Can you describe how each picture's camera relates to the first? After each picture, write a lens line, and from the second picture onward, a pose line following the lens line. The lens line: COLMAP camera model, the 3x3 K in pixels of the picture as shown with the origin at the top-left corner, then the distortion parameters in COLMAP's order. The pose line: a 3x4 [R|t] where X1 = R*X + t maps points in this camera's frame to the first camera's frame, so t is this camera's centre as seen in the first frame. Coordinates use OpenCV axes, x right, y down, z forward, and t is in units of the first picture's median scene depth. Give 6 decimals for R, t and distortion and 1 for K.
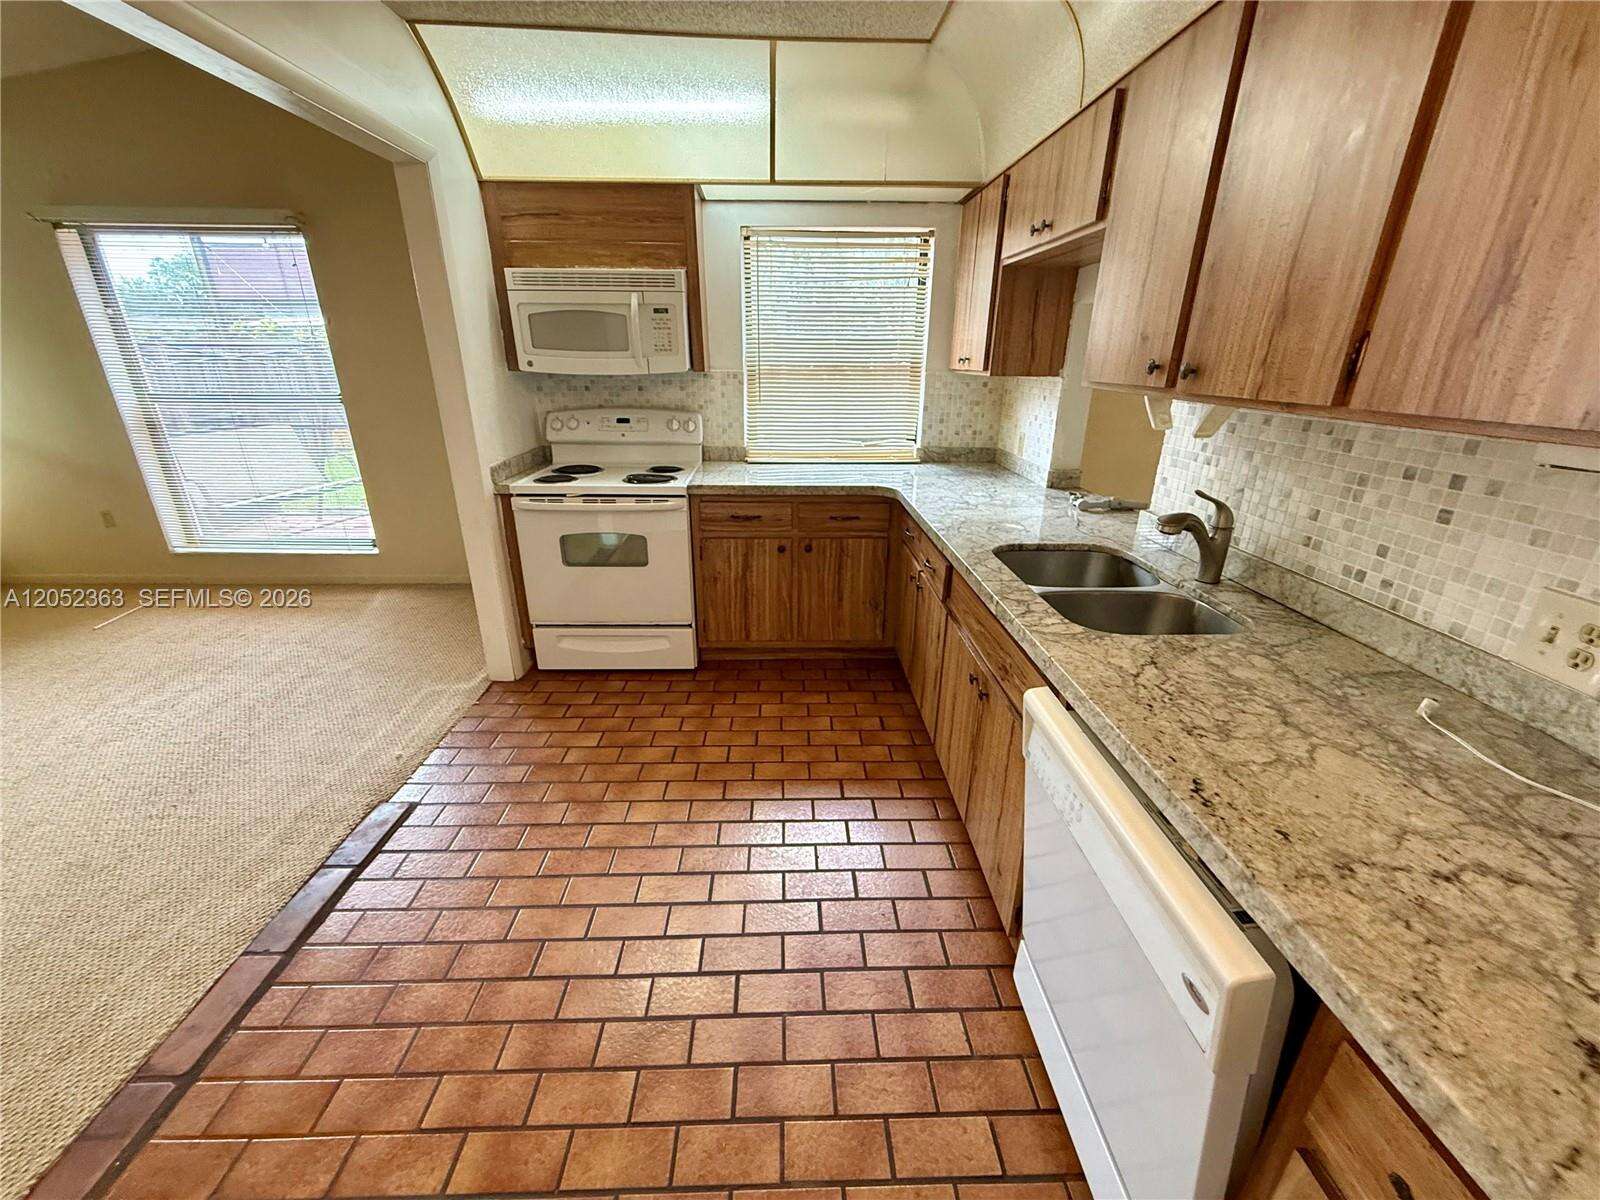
lens RADIAL K [[638.1, 0, 798.0], [0, 638.1, 601.1], [0, 0, 1]] dist [0.000691, 0.000062]
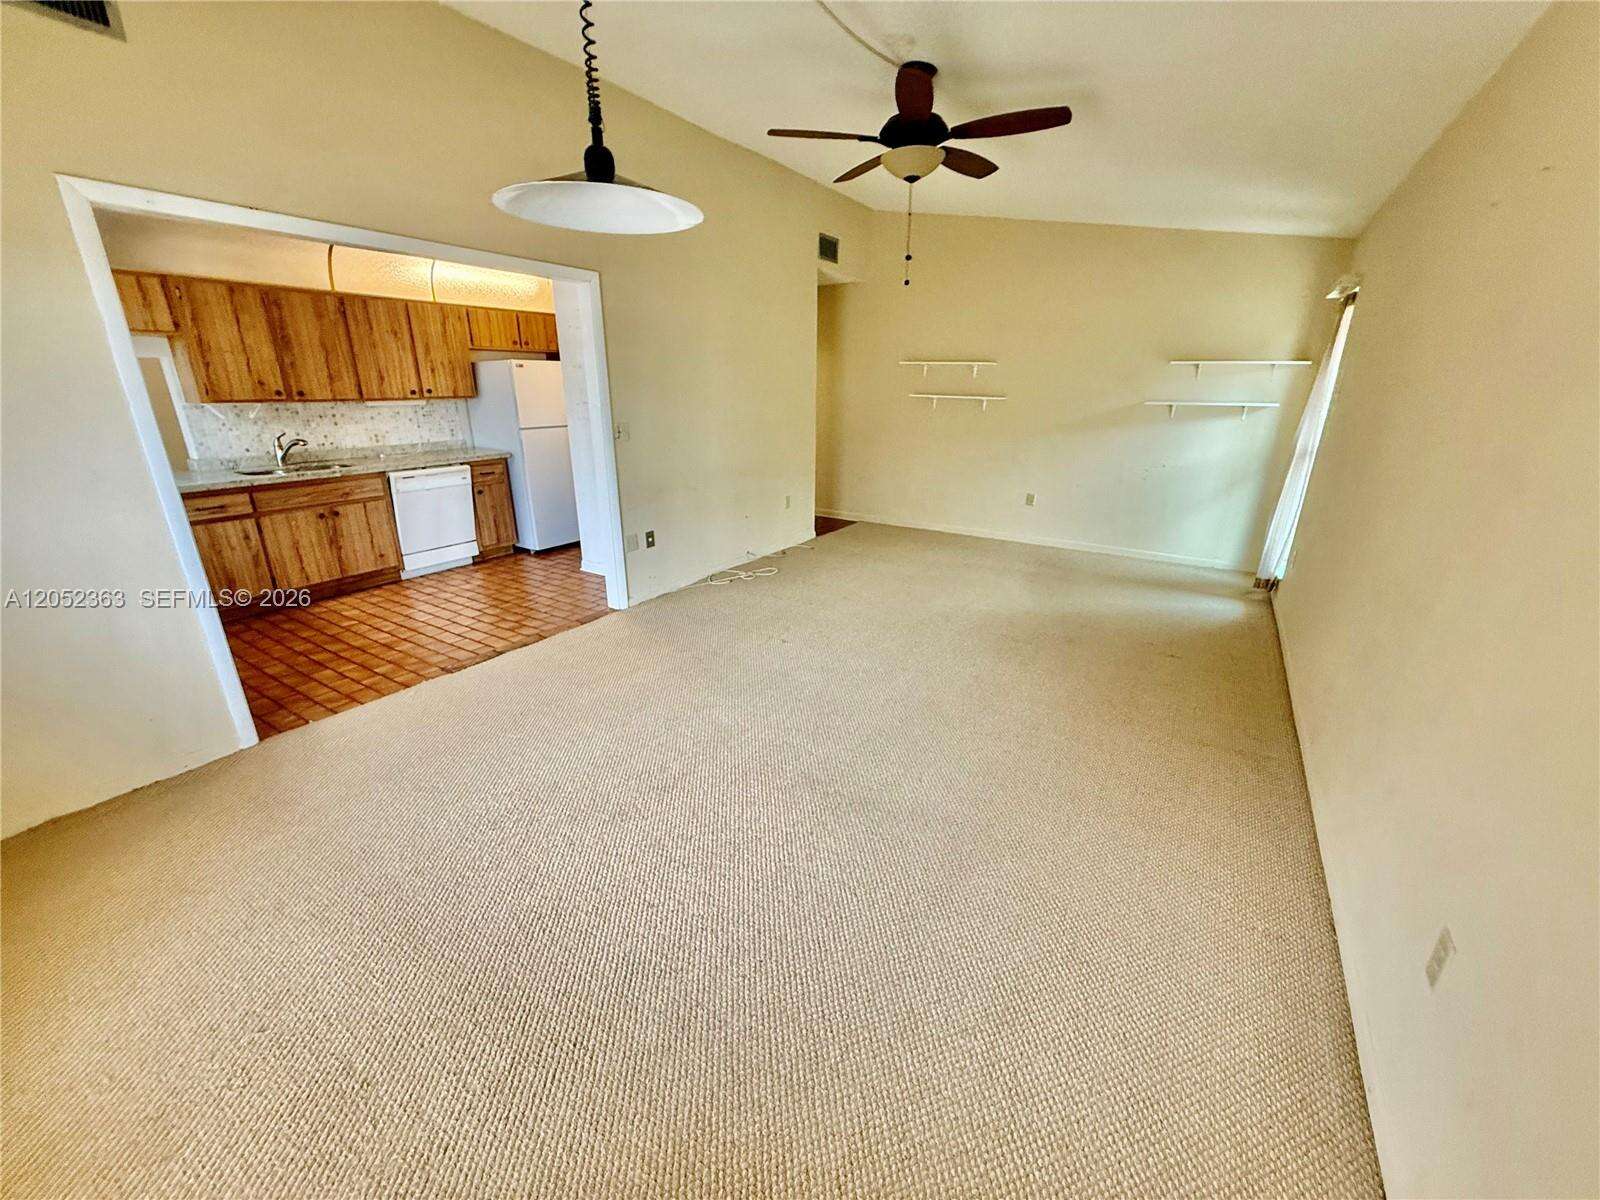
lens RADIAL K [[638.1, 0, 800.4], [0, 638.1, 601.2], [0, 0, 1]] dist [0.000691, 0.000062]
pose [[-0.828148, -0.193189, 0.526164, -3.346189], [0.193175, 0.782840, 0.591477, -0.922720], [-0.526169, 0.591472, -0.610989, 2.167627]]
